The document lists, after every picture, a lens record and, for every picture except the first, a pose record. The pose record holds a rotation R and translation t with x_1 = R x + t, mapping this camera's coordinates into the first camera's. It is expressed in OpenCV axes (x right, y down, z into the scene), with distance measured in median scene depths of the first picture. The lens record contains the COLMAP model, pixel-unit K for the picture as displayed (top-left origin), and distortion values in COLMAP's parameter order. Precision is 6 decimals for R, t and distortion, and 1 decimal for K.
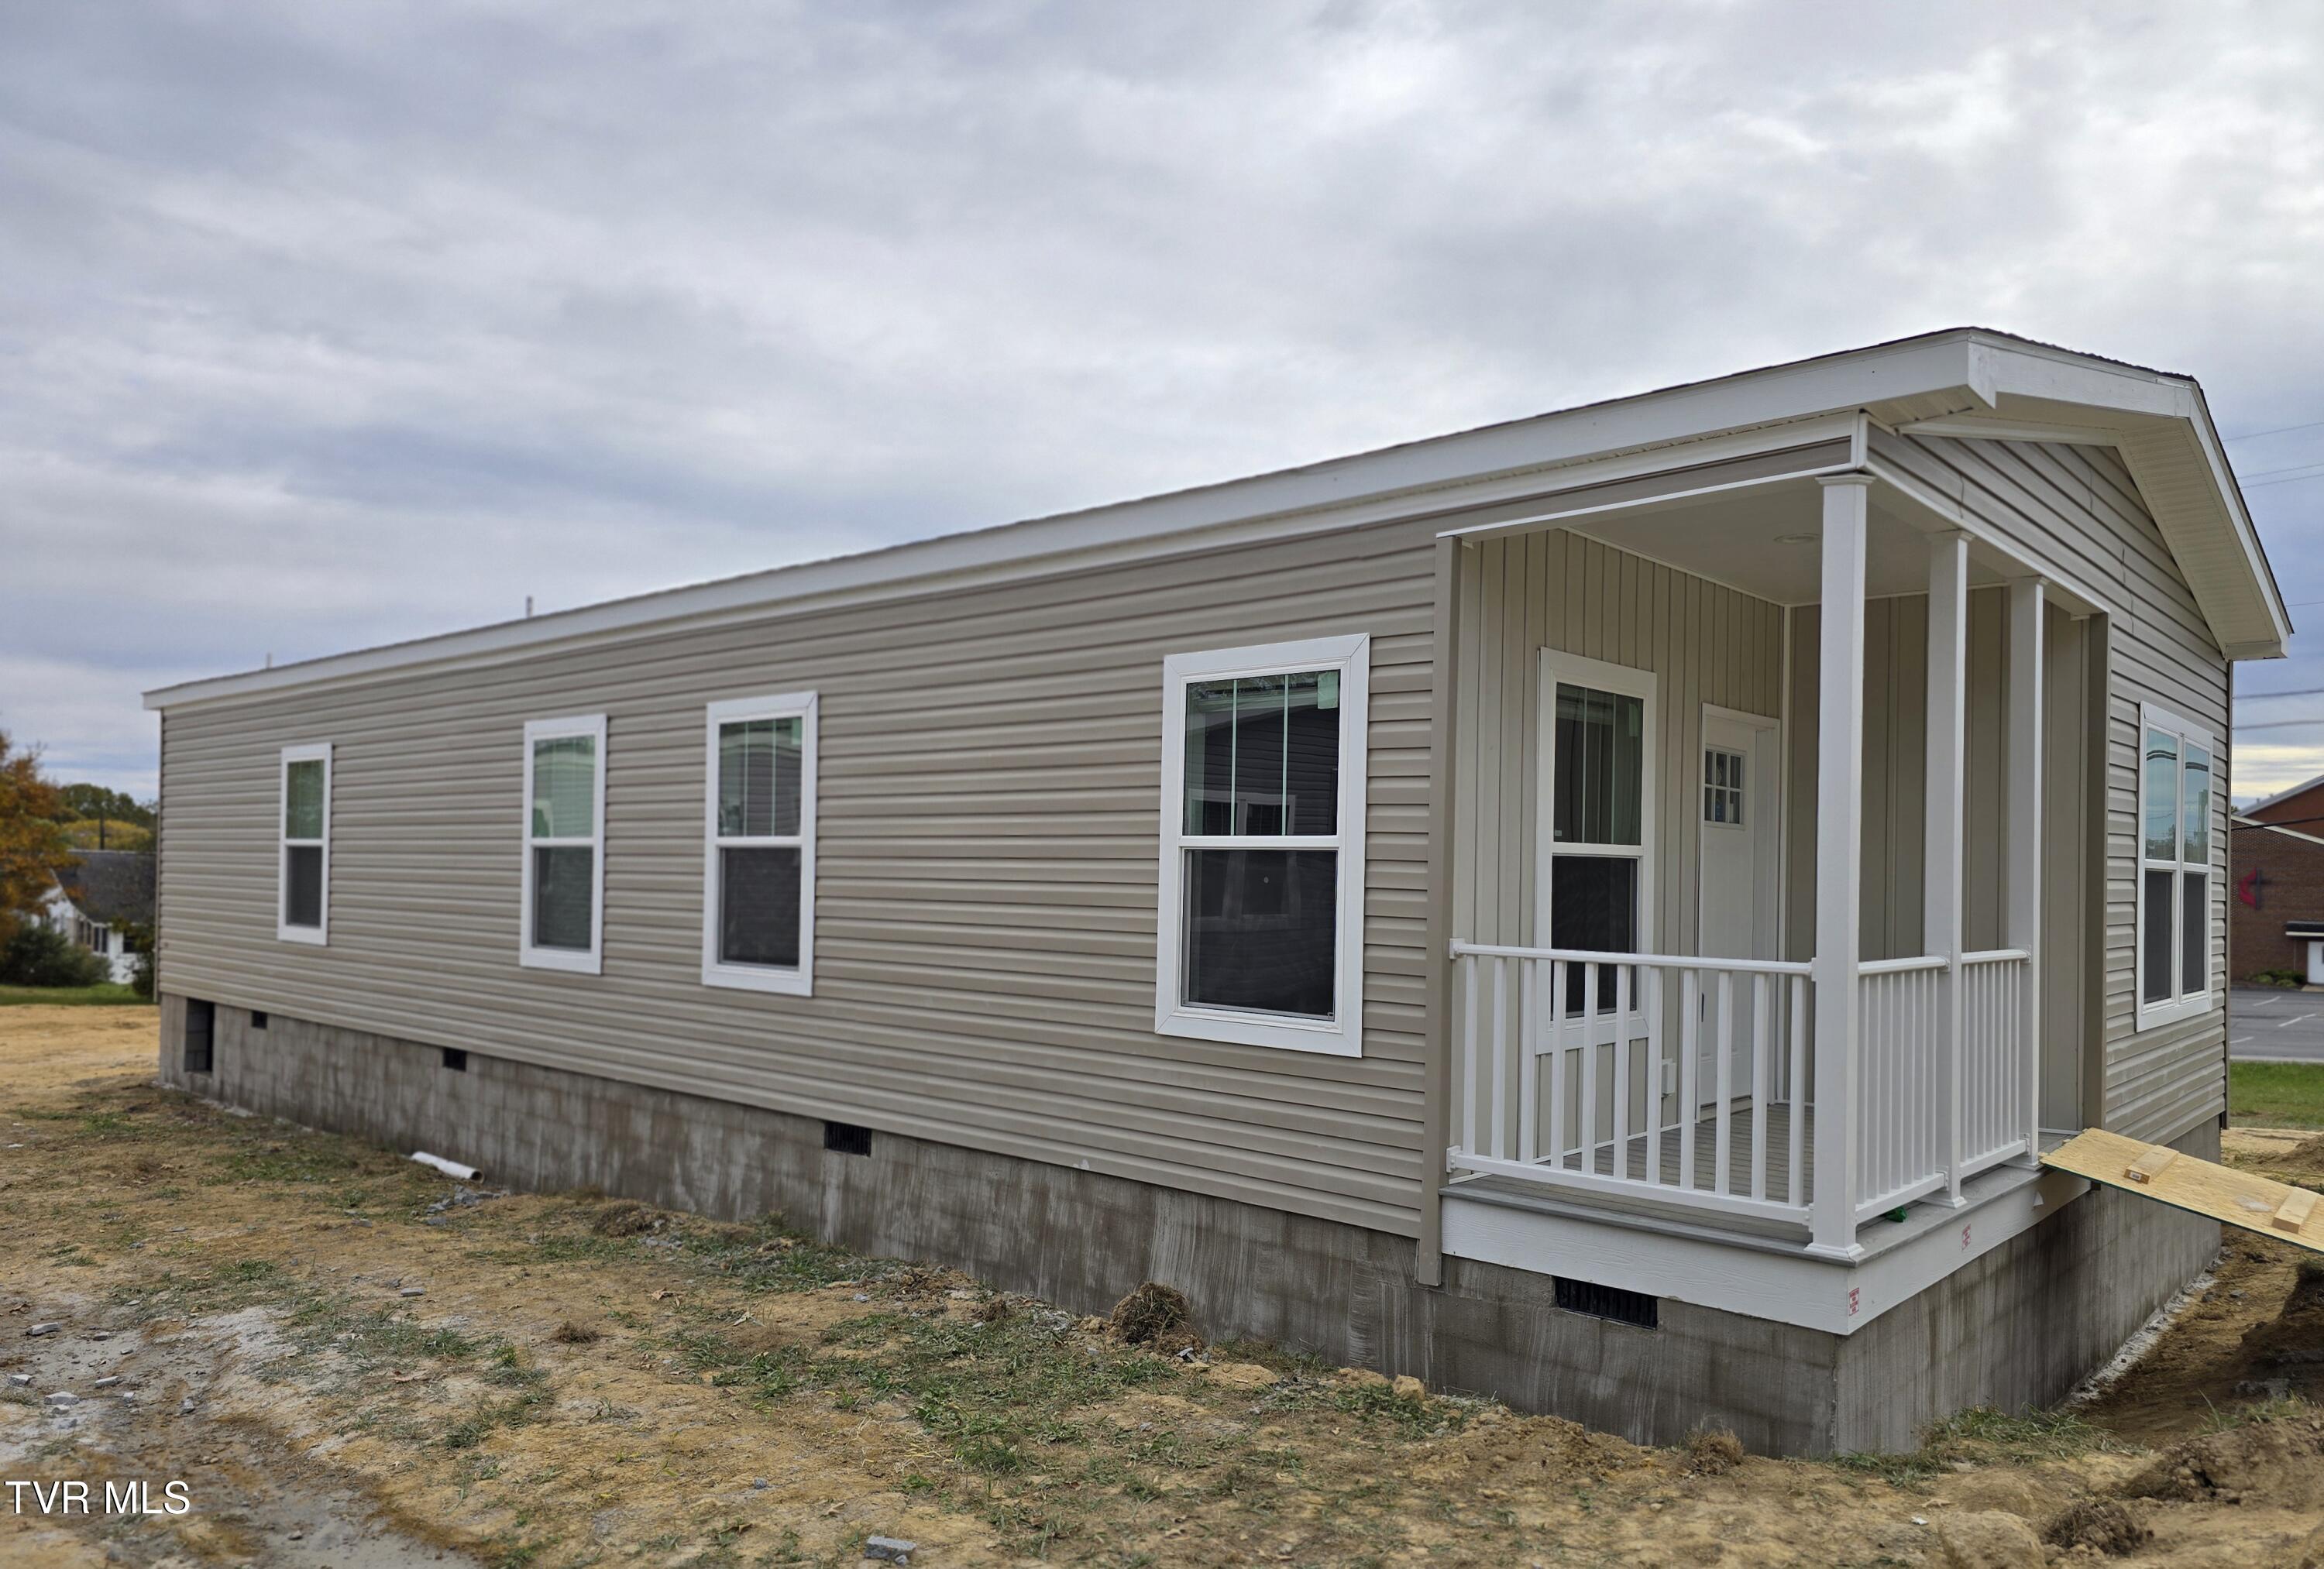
lens RADIAL K [[1558.4, 0, 1205.4], [0, 1558.4, 835.1], [0, 0, 1]] dist [0.040854, -0.041937]
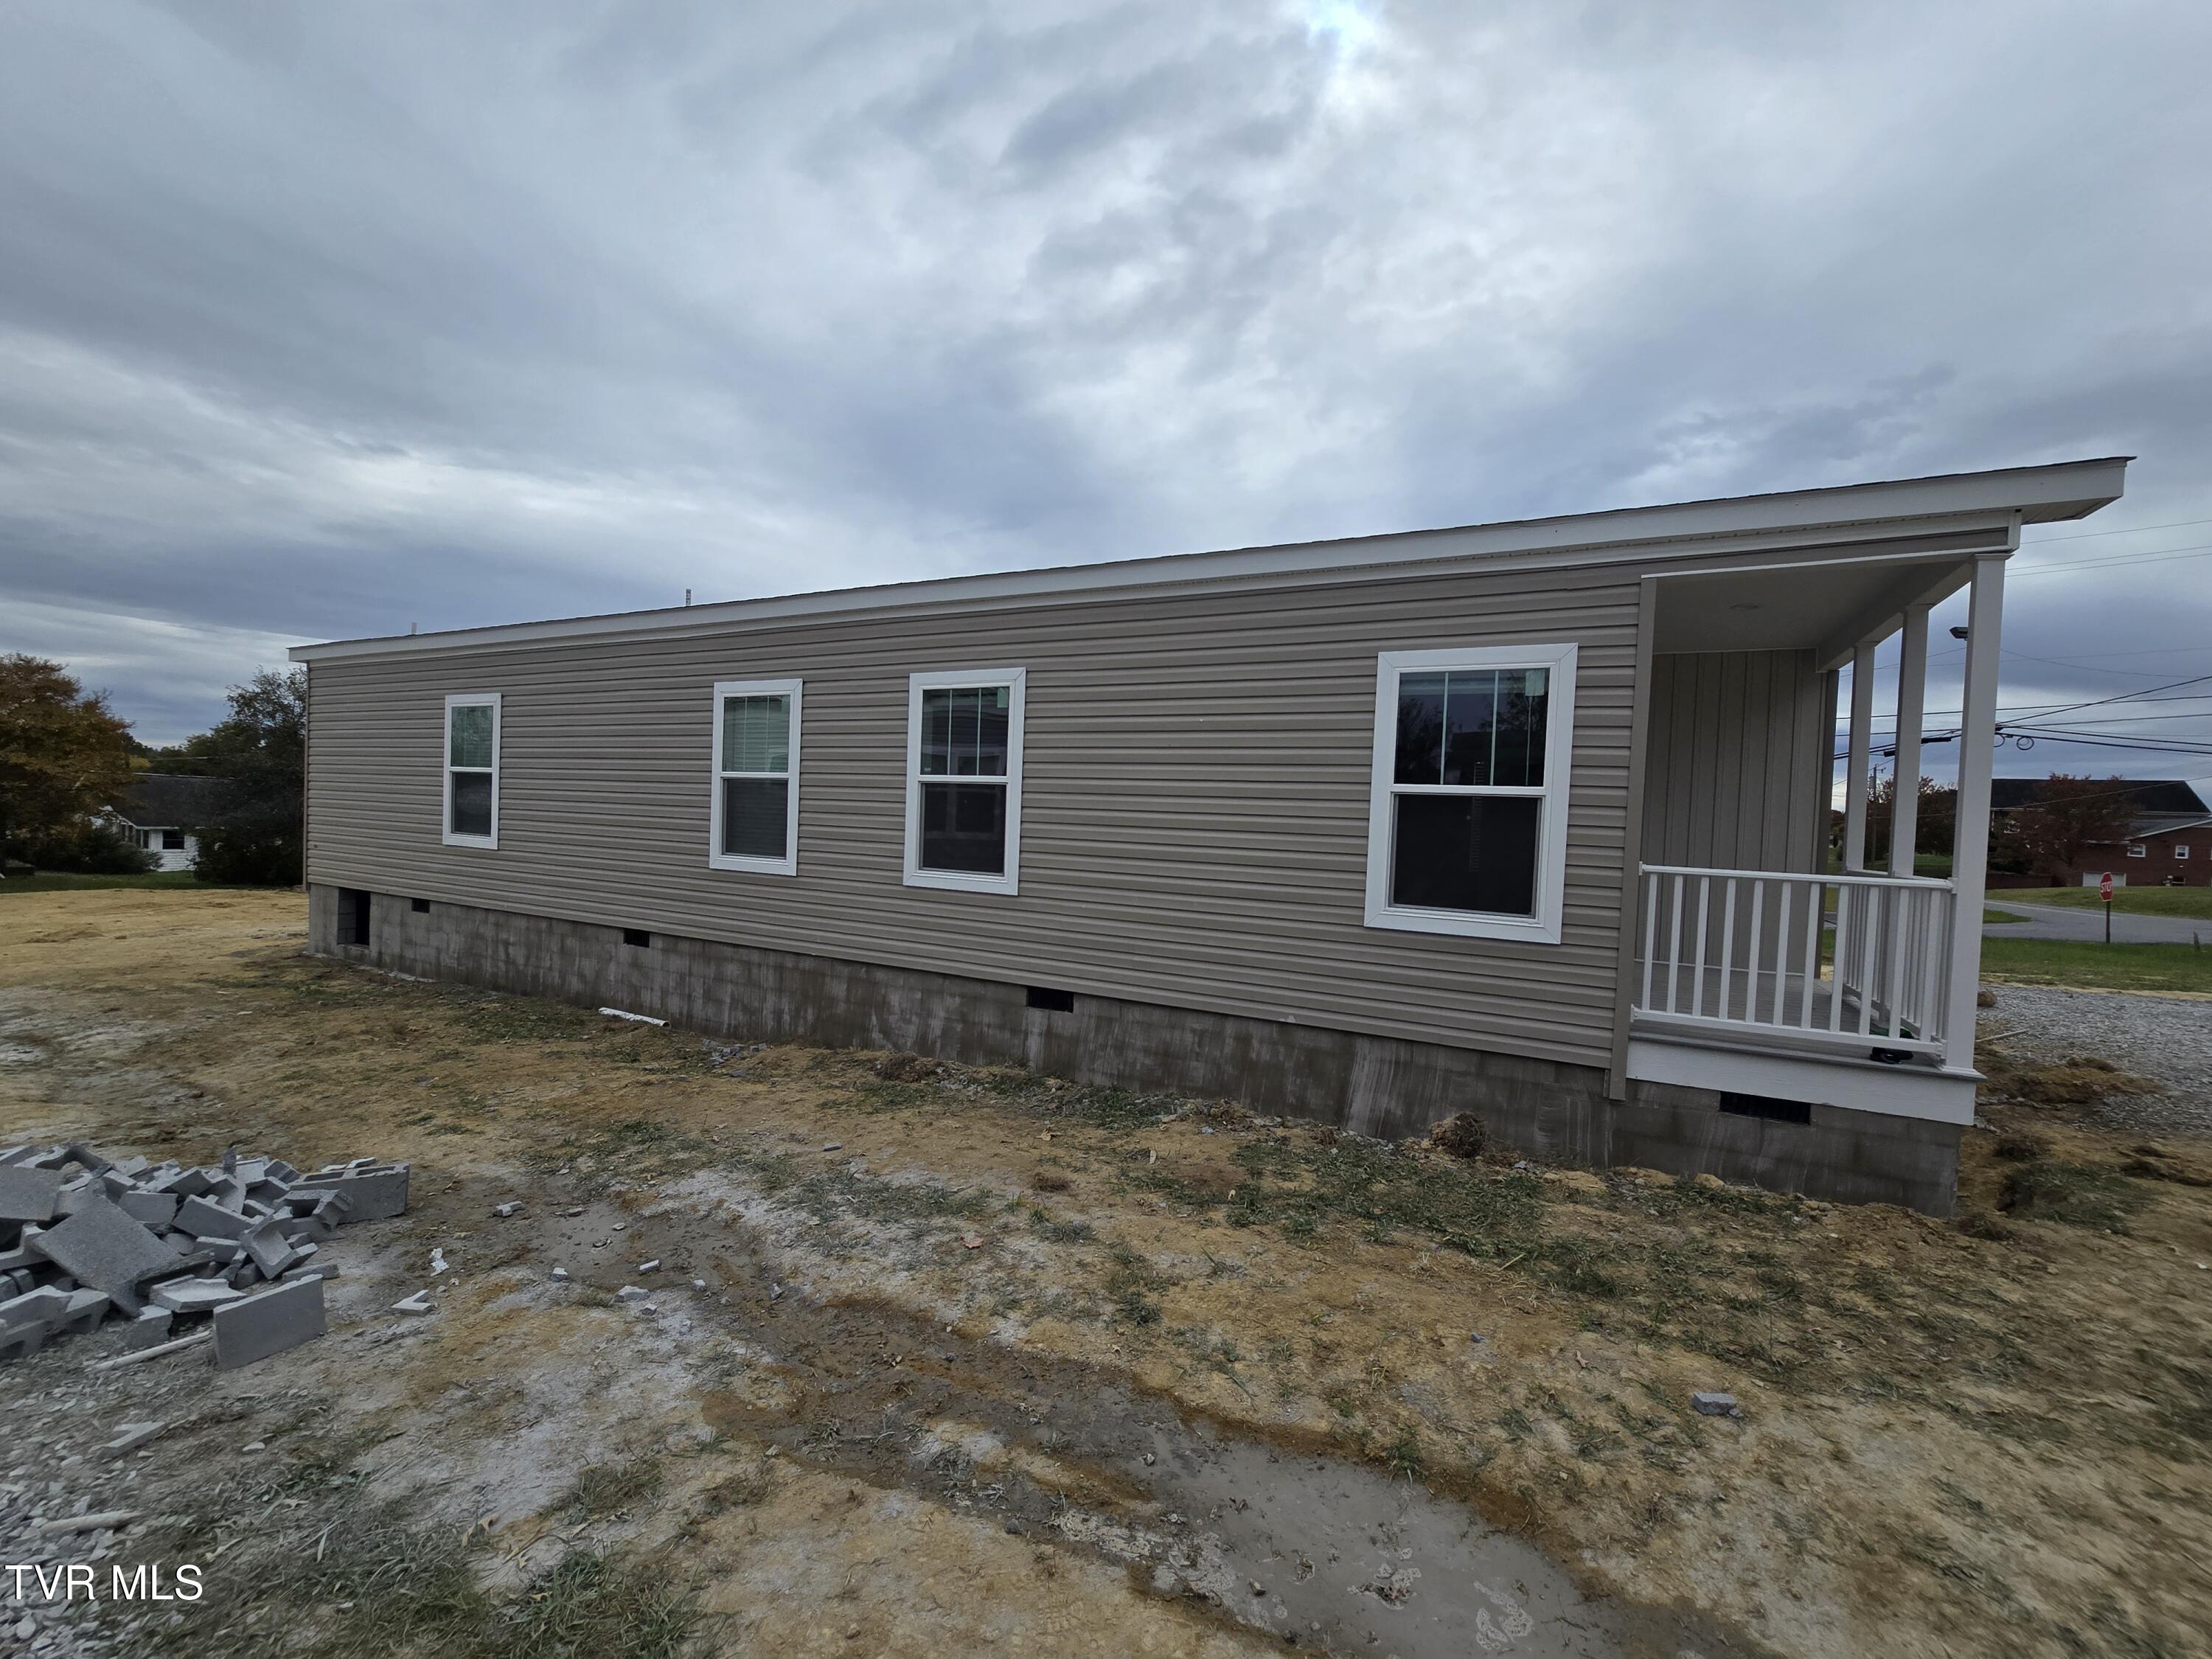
lens RADIAL K [[903.7, 0, 1141.1], [0, 903.7, 835.3], [0, 0, 1]] dist [-0.012373, 0.001640]
pose [[0.967565, 0.014909, 0.252182, -0.424559], [-0.028156, 0.998402, 0.049001, 0.012595], [-0.251049, -0.054512, 0.966438, 0.272642]]
